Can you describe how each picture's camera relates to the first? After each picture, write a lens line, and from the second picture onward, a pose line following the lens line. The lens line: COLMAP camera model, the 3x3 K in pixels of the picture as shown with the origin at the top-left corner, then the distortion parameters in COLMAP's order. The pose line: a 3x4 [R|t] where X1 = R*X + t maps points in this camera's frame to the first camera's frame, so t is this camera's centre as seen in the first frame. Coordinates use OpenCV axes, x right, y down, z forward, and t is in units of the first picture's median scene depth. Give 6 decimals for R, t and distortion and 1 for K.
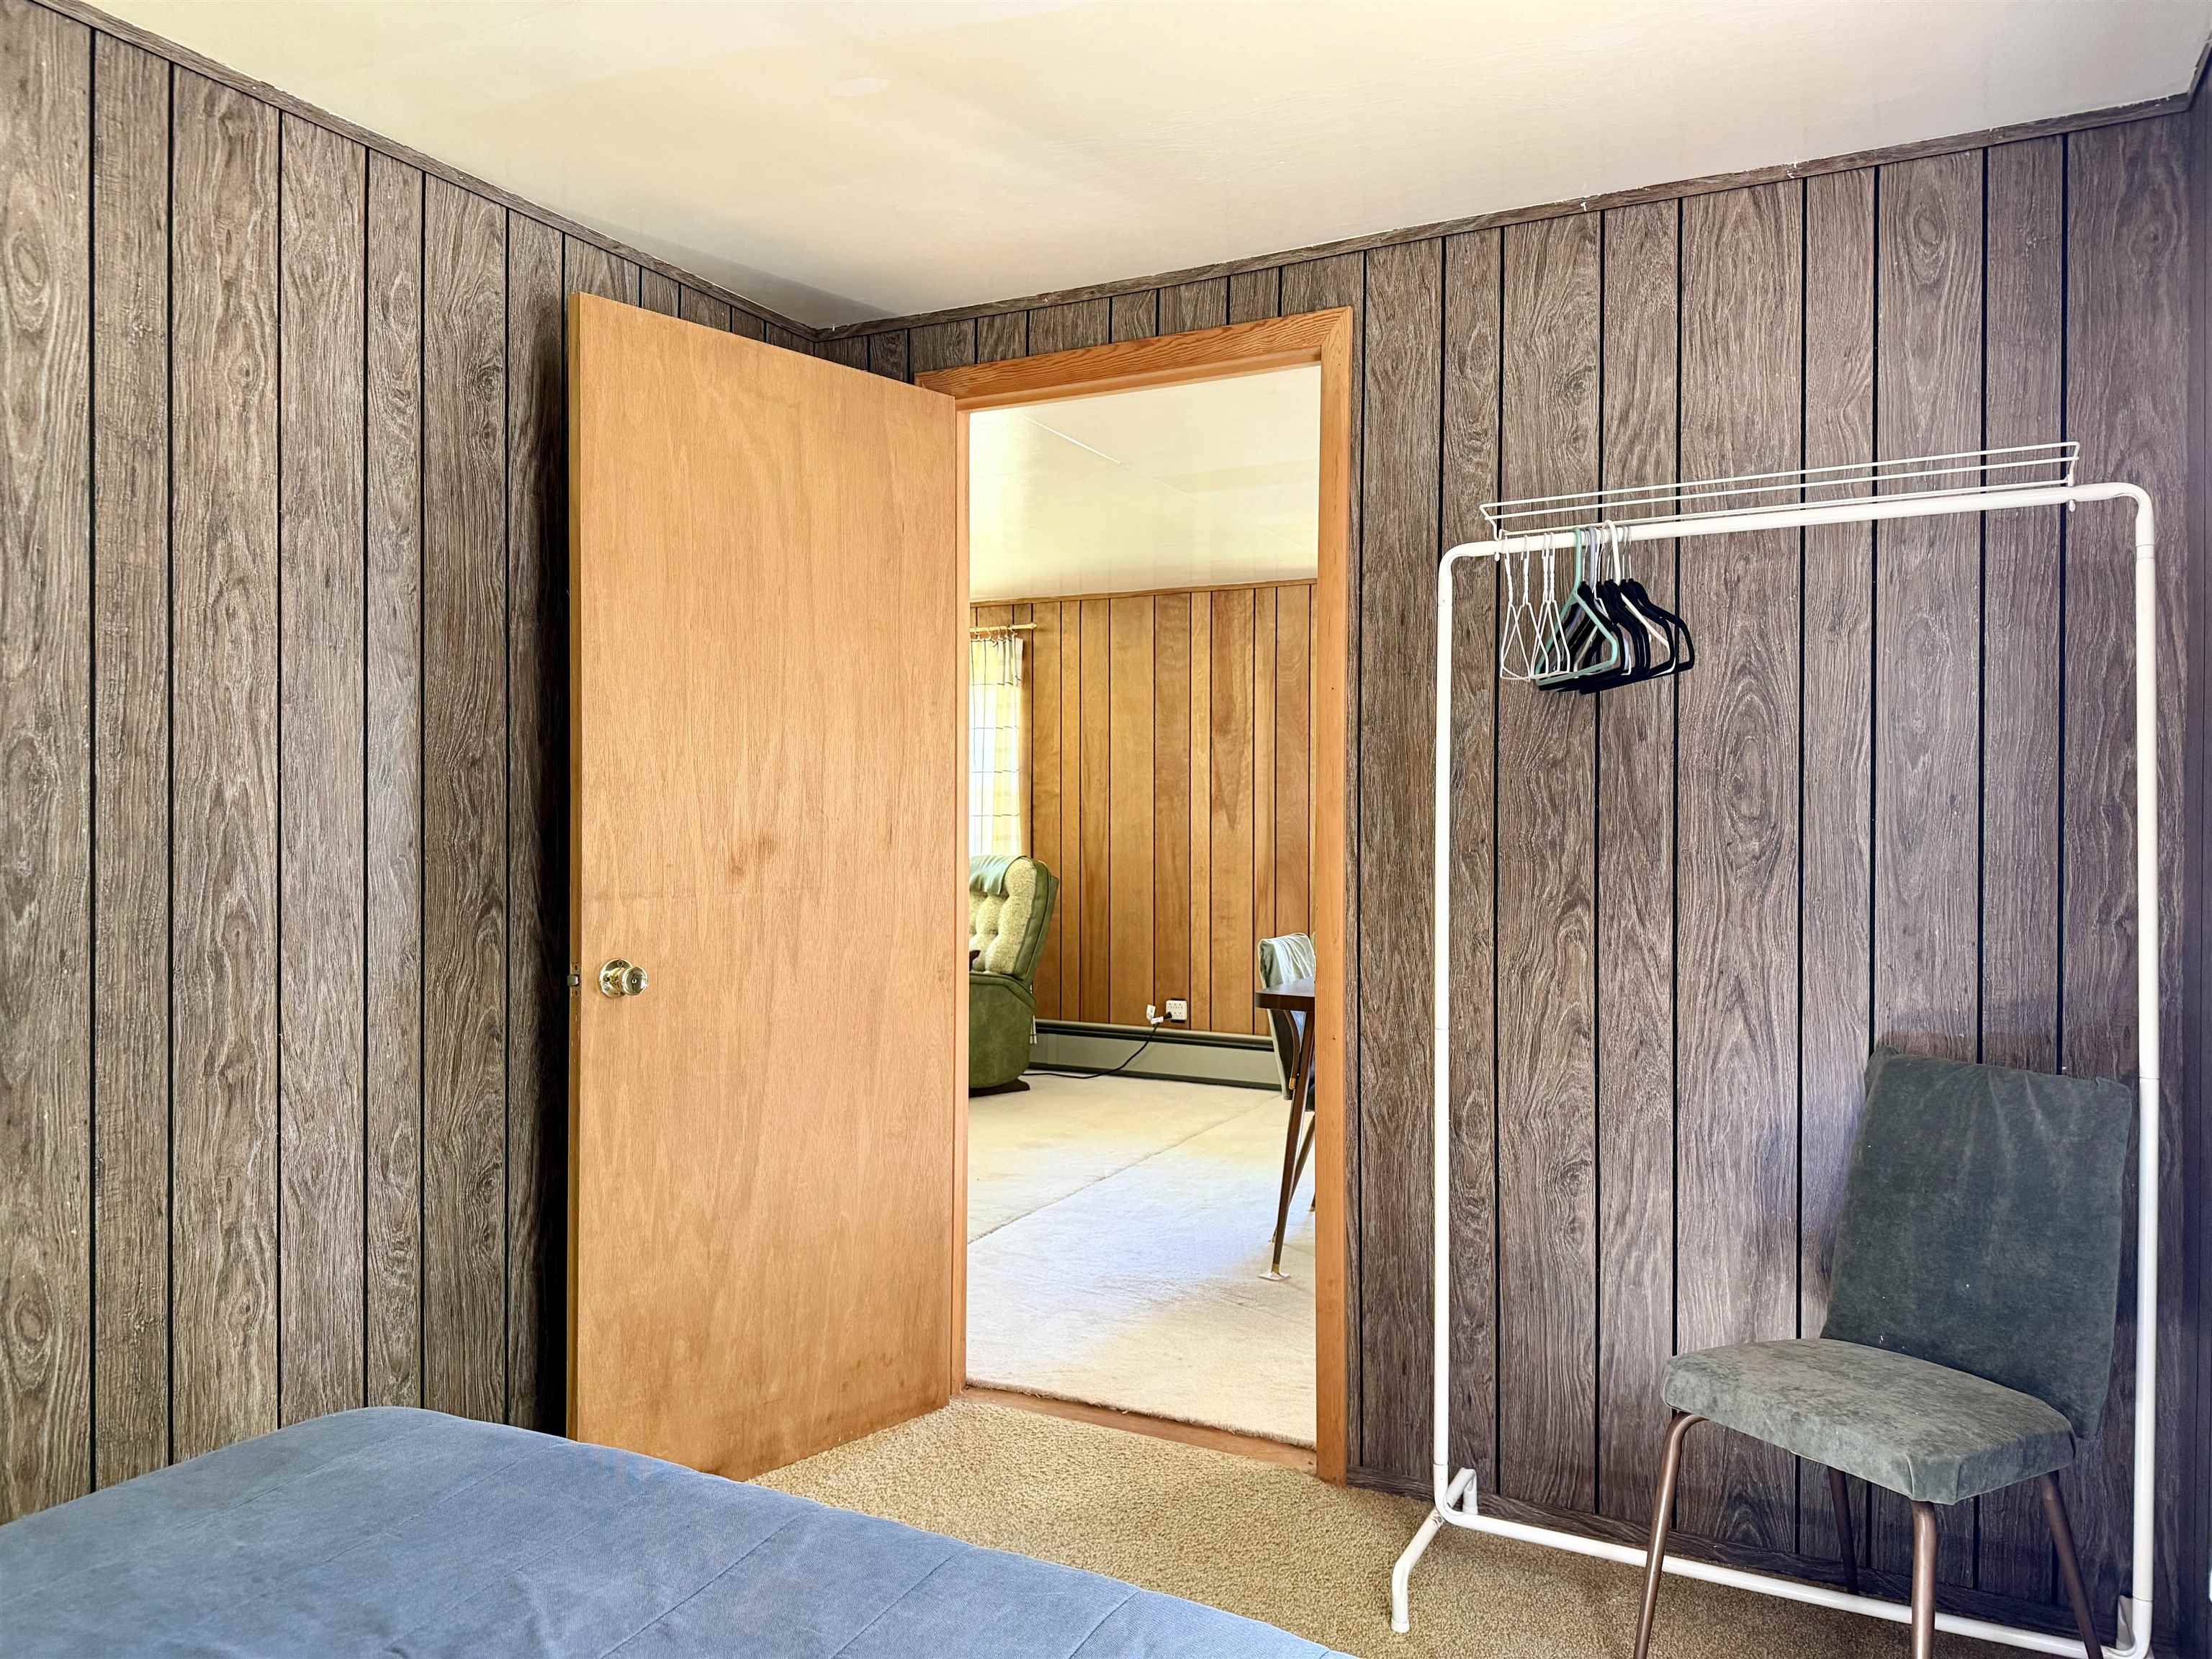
lens RADIAL K [[1548.6, 0, 1106.4], [0, 1548.6, 831.8], [0, 0, 1]] dist [0.088295, -0.109166]
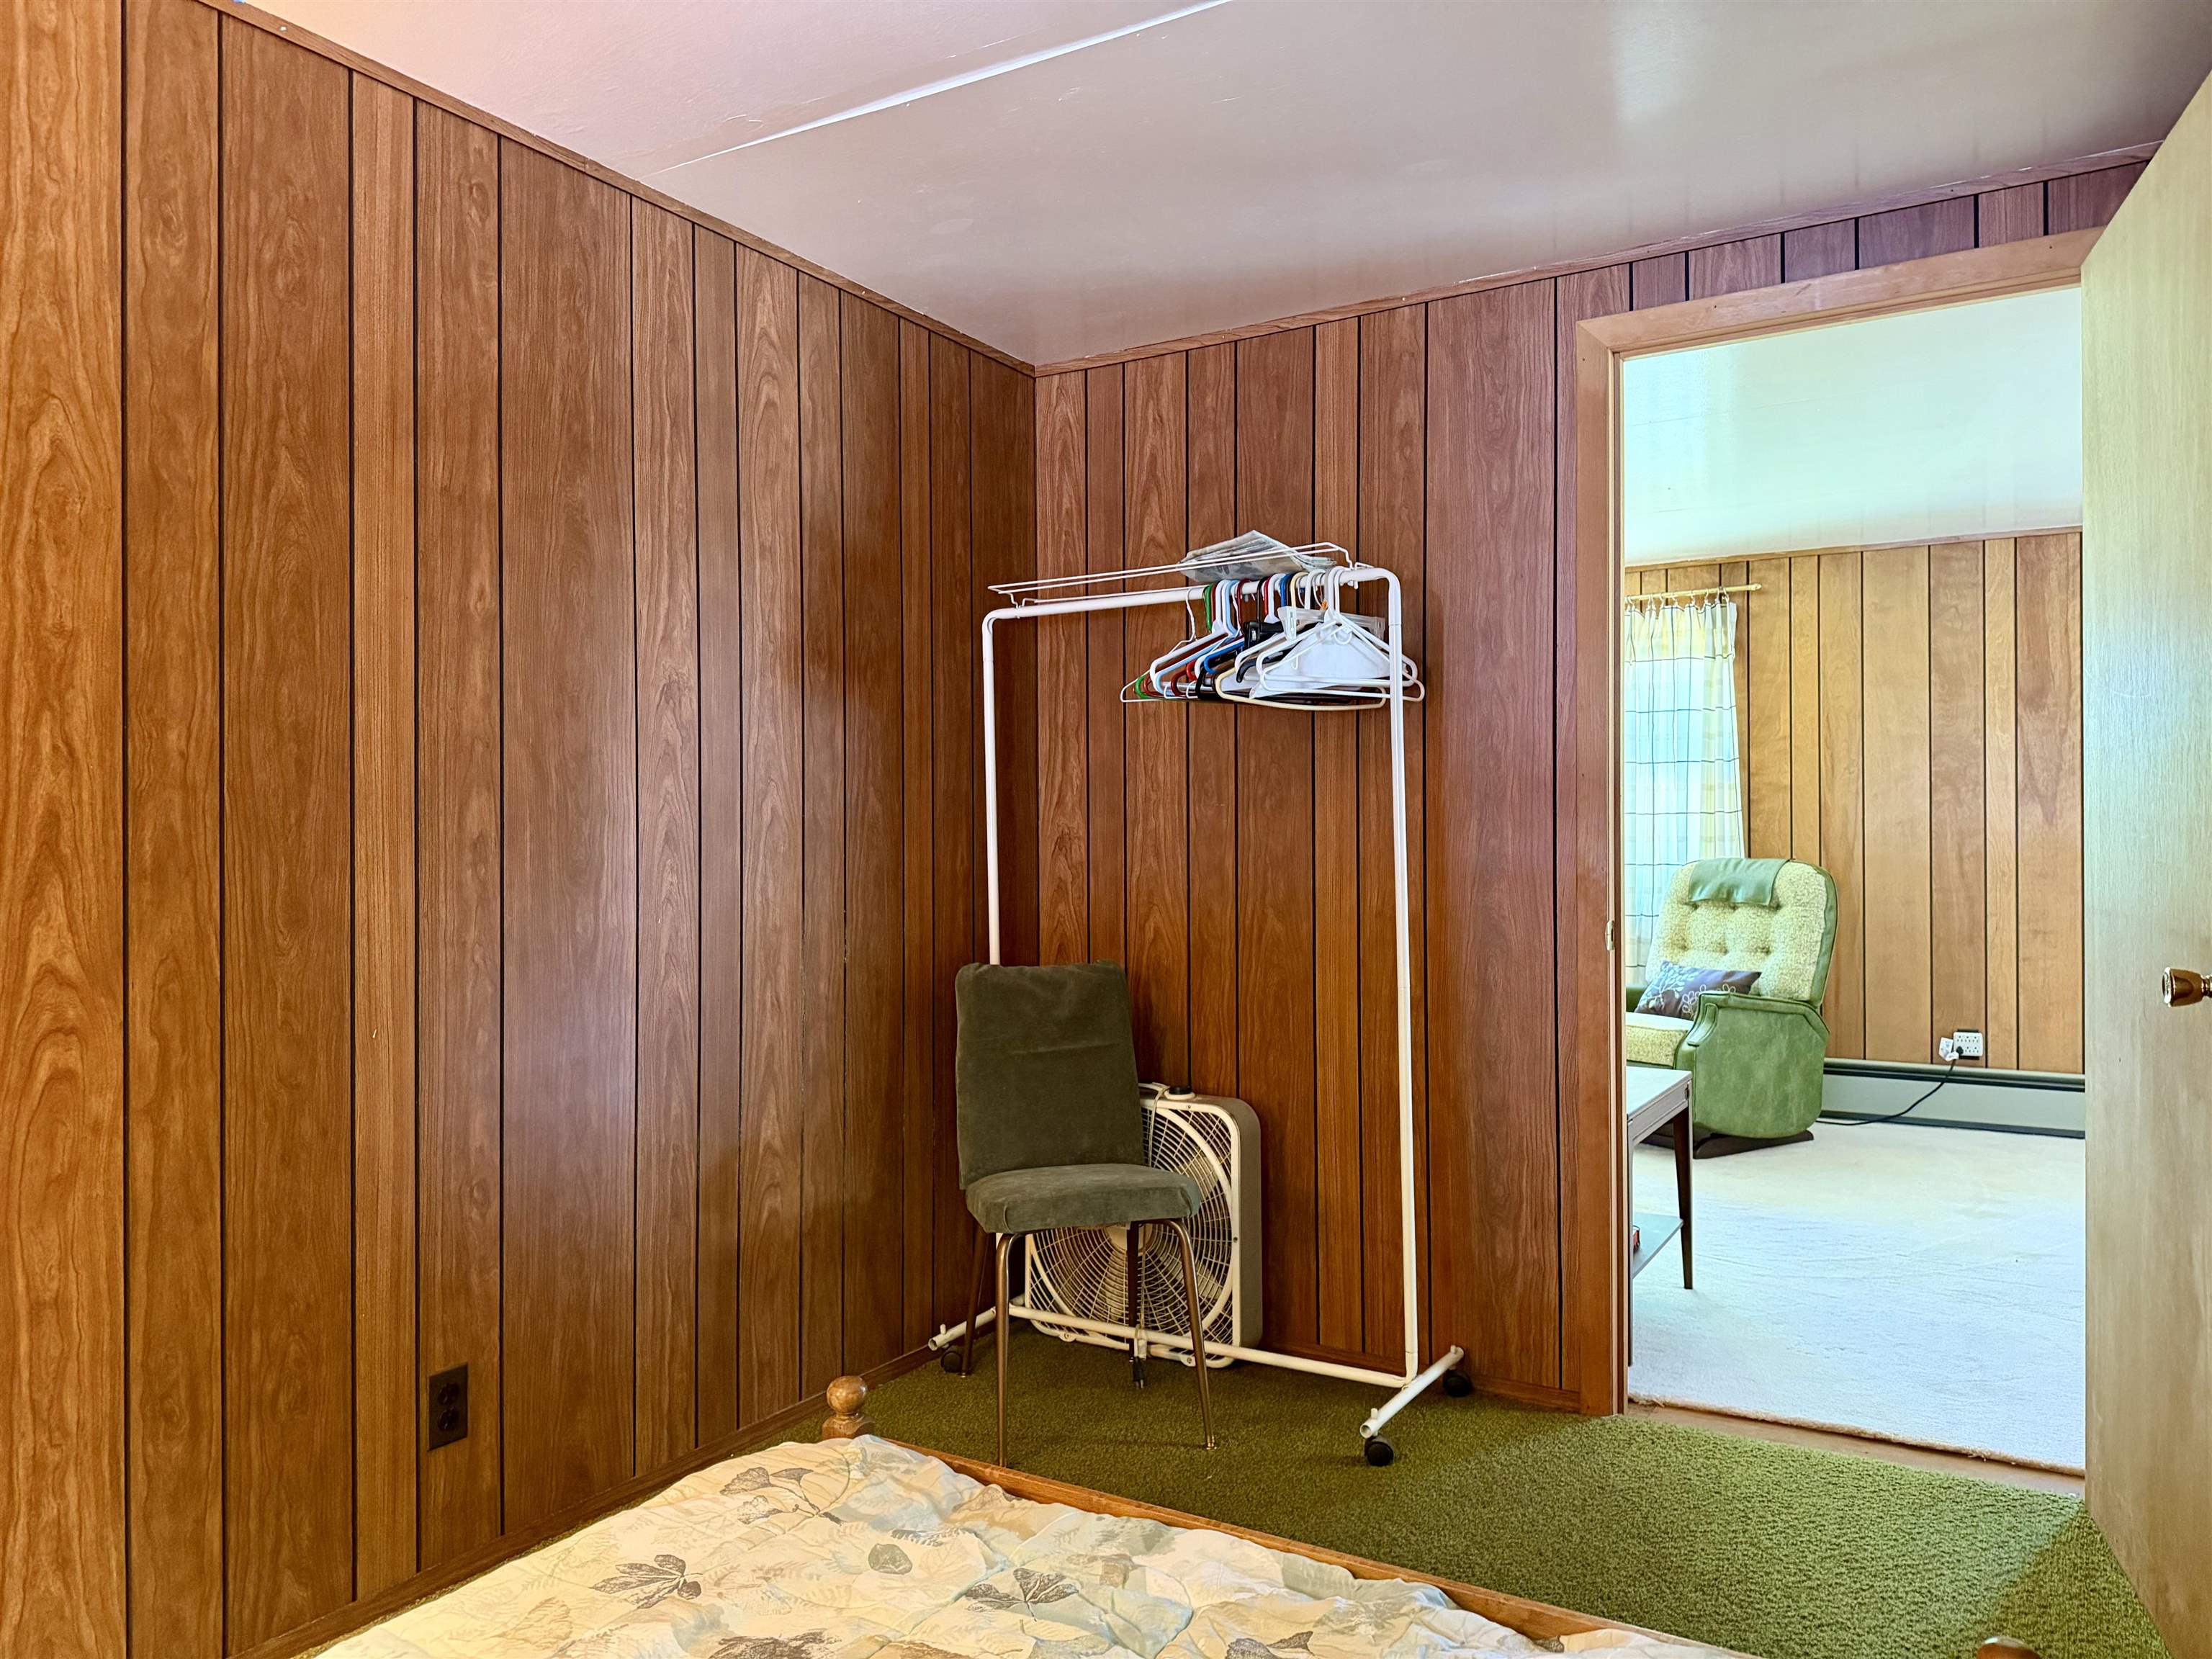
lens RADIAL K [[1548.6, 0, 1101.8], [0, 1548.6, 844.9], [0, 0, 1]] dist [0.088295, -0.109166]
pose [[0.997797, -0.005905, -0.066074, -0.375279], [0.005604, 0.999973, -0.004739, 0.010303], [0.066100, 0.004358, 0.997803, 0.133481]]
